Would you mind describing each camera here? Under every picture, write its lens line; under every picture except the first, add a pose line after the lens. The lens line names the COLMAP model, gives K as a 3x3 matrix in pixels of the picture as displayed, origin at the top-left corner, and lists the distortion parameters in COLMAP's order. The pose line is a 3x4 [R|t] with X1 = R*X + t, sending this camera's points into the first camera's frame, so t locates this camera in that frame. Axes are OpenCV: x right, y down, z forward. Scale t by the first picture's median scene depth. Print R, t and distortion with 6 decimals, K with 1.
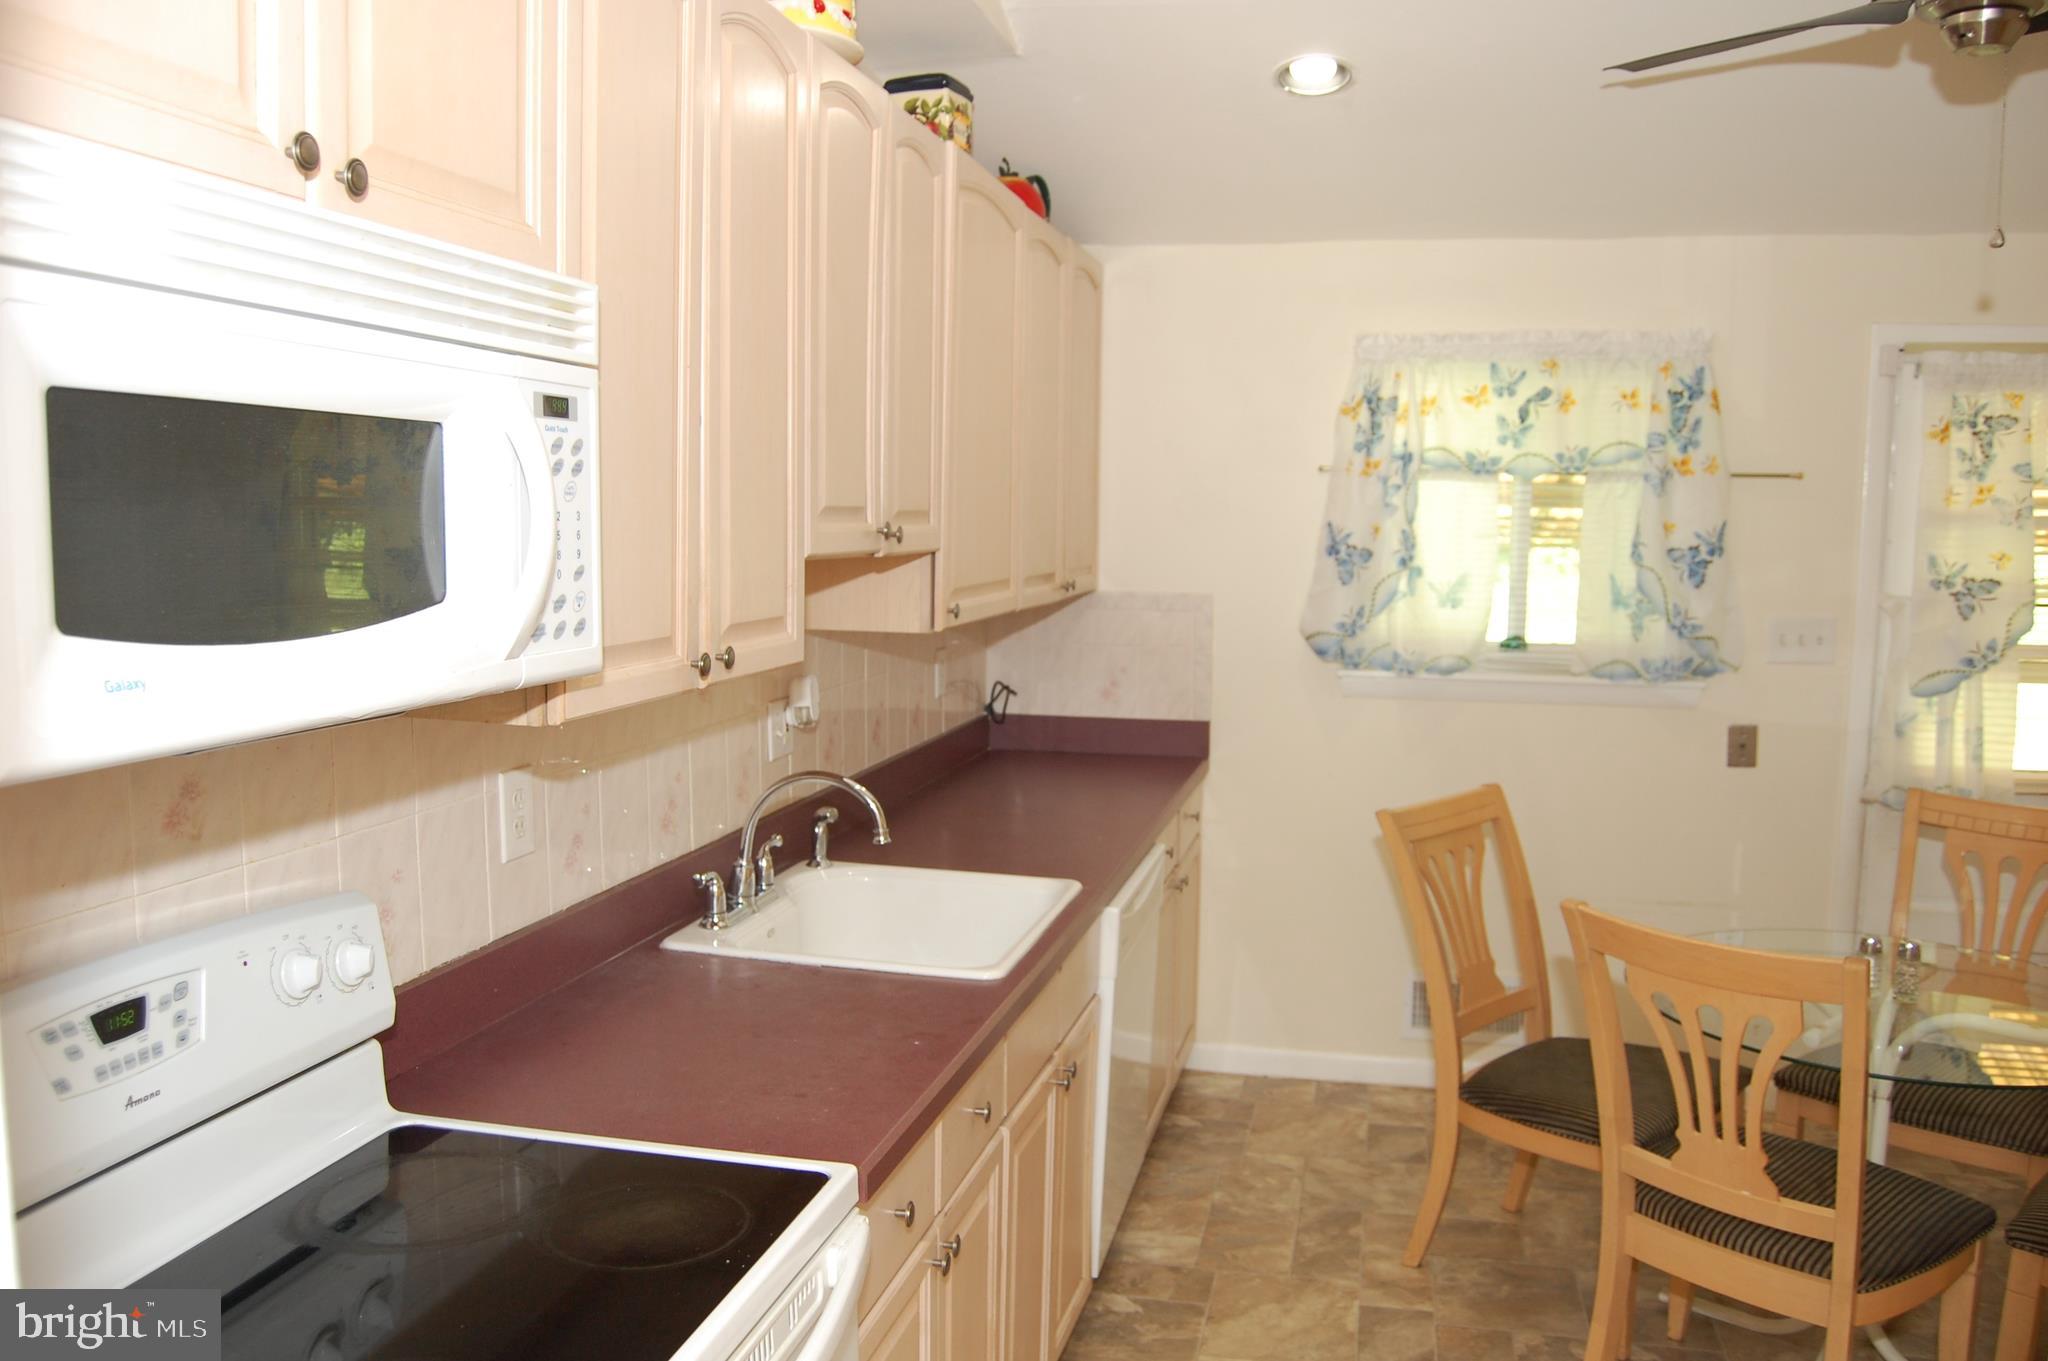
lens RADIAL K [[1585.2, 0, 1017.9], [0, 1585.2, 688.3], [0, 0, 1]] dist [-0.096419, 0.014588]
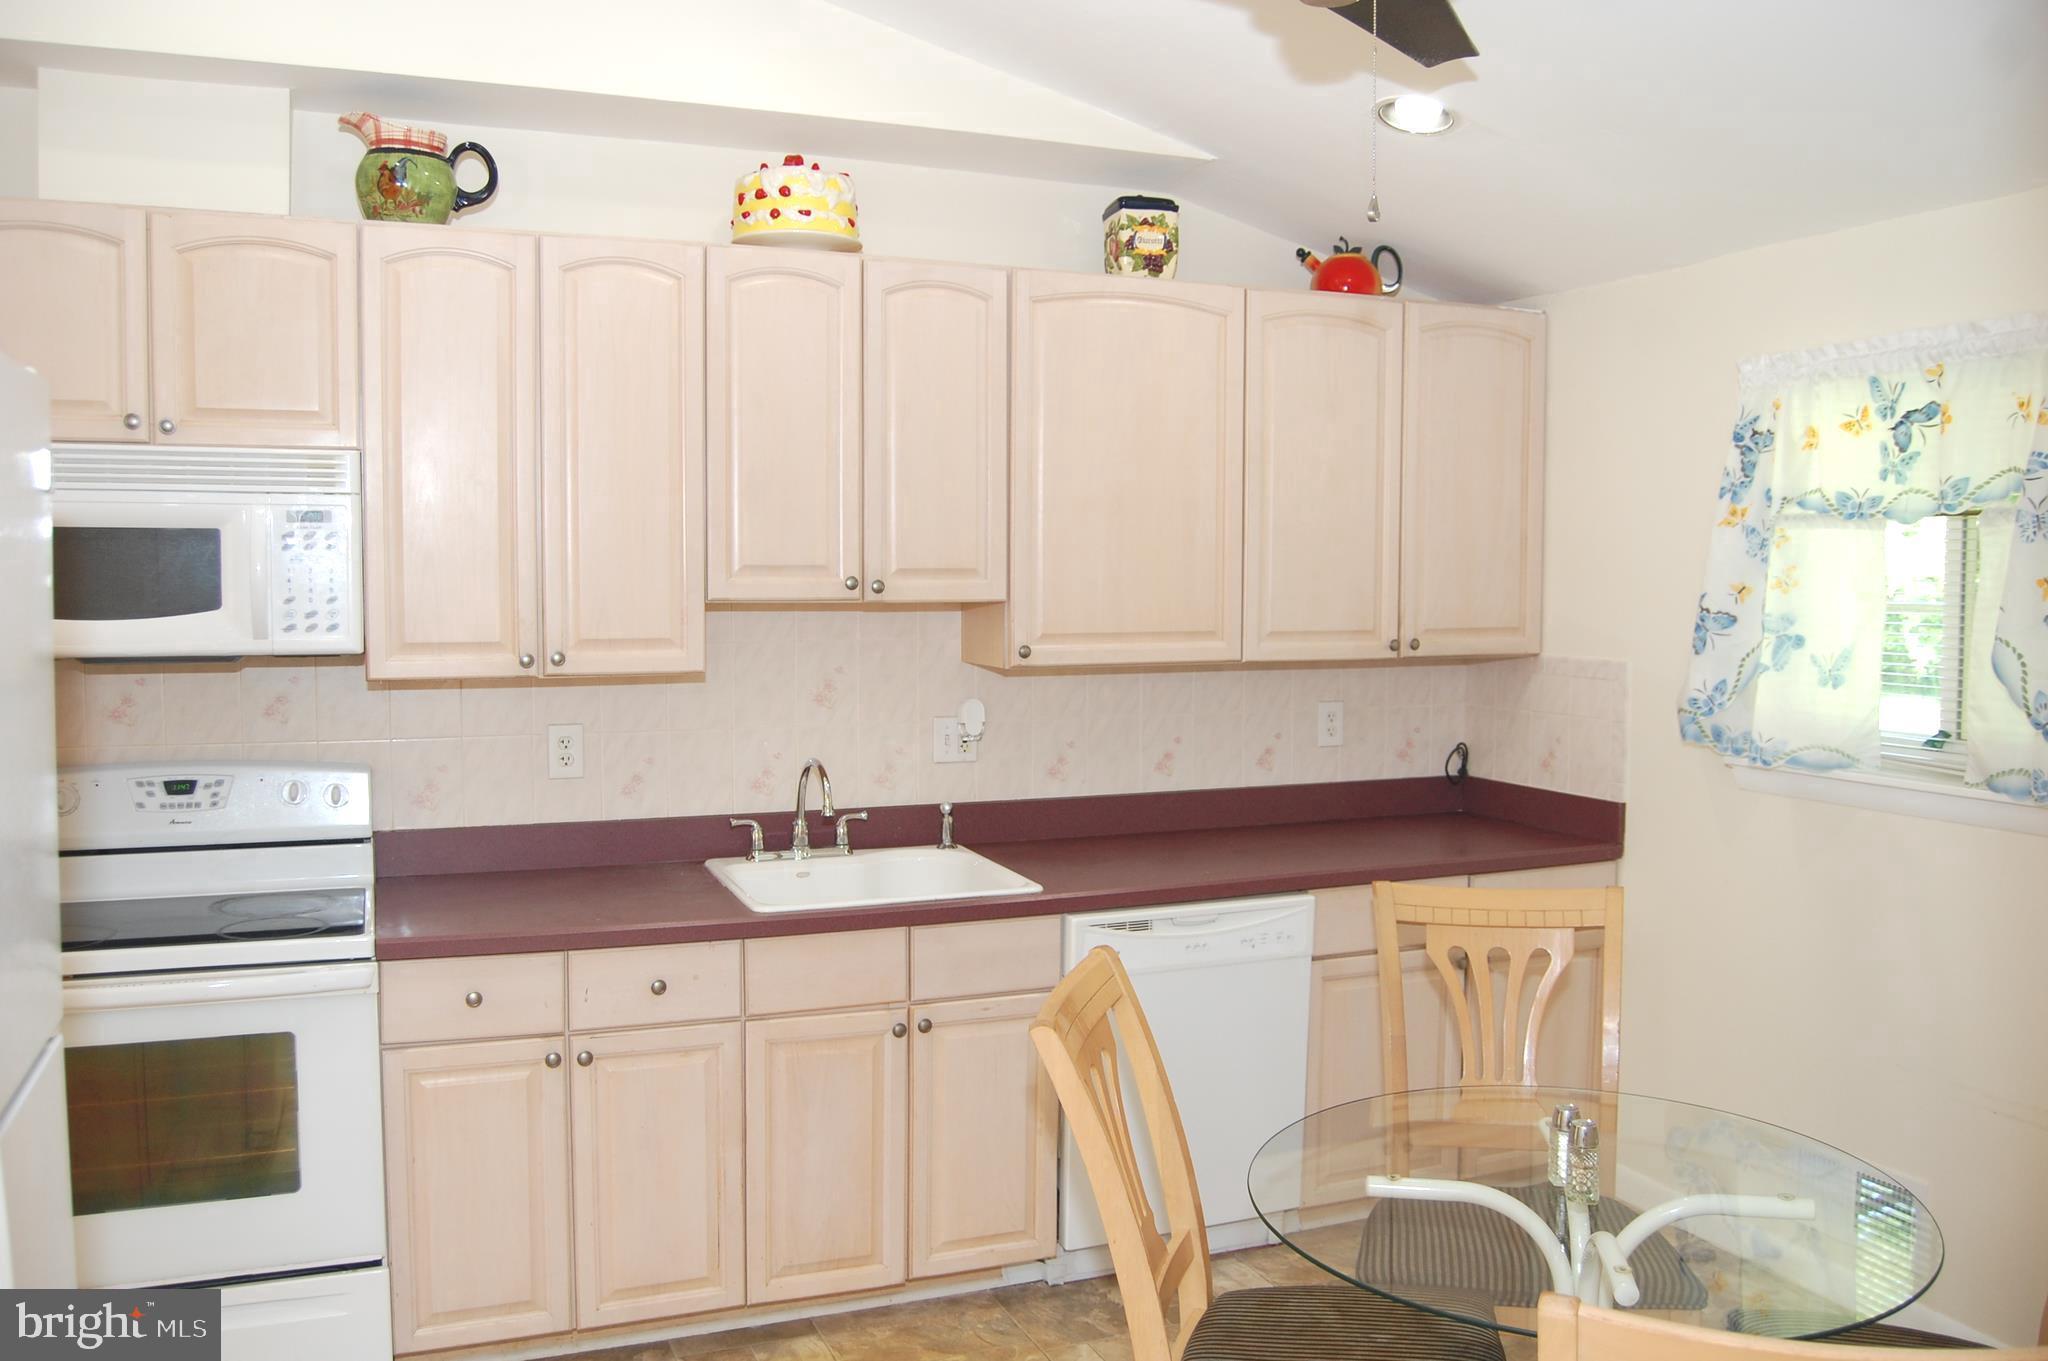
lens RADIAL K [[1585.2, 0, 1017.0], [0, 1585.2, 668.2], [0, 0, 1]] dist [-0.096419, 0.014588]
pose [[0.582503, 0.040045, -0.811842, 0.683004], [-0.088027, 0.996019, -0.014030, -0.014034], [0.808048, 0.079637, 0.583709, 0.215203]]
